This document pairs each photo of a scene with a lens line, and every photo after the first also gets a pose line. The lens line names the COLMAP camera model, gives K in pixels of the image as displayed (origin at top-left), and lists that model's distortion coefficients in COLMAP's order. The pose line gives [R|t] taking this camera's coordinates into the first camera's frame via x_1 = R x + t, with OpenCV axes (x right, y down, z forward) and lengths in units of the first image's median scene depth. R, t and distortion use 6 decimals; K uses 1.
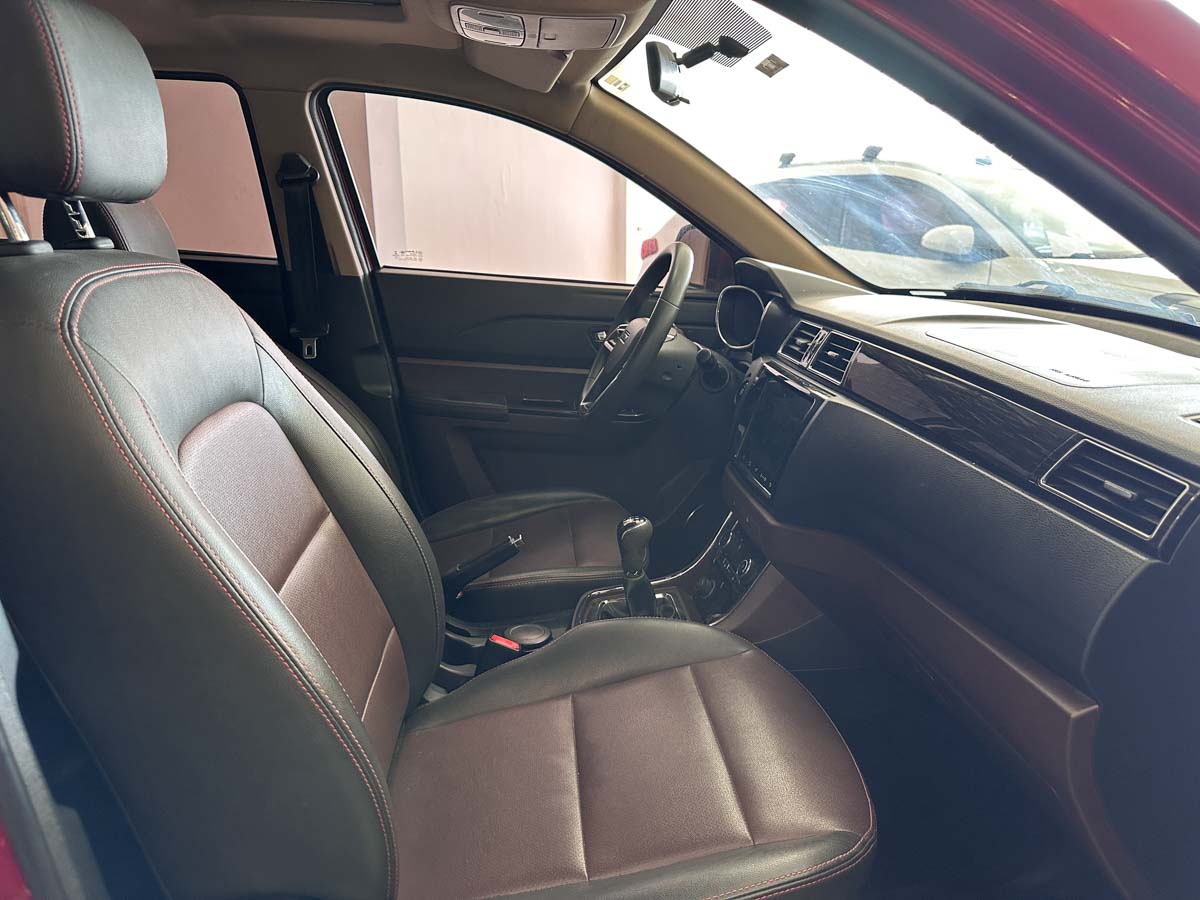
lens RADIAL K [[819.2, 0, 574.1], [0, 819.2, 463.4], [0, 0, 1]] dist [0.081505, -0.150966]
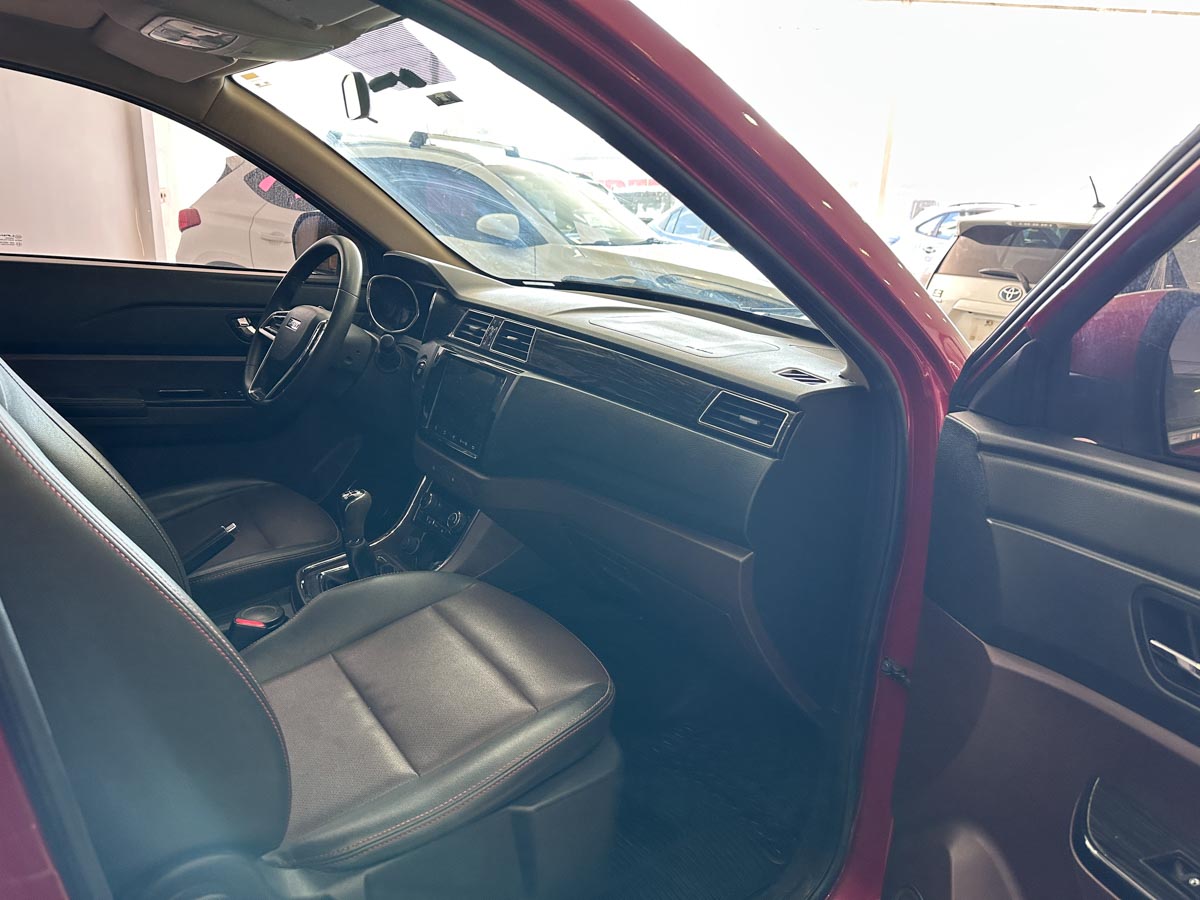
lens RADIAL K [[819.2, 0, 574.1], [0, 819.2, 463.4], [0, 0, 1]] dist [0.081505, -0.150966]
pose [[0.861549, -0.111284, 0.495328, -0.209749], [0.096575, 0.993789, 0.055294, -0.002878], [-0.498404, 0.000198, 0.866945, -0.110307]]
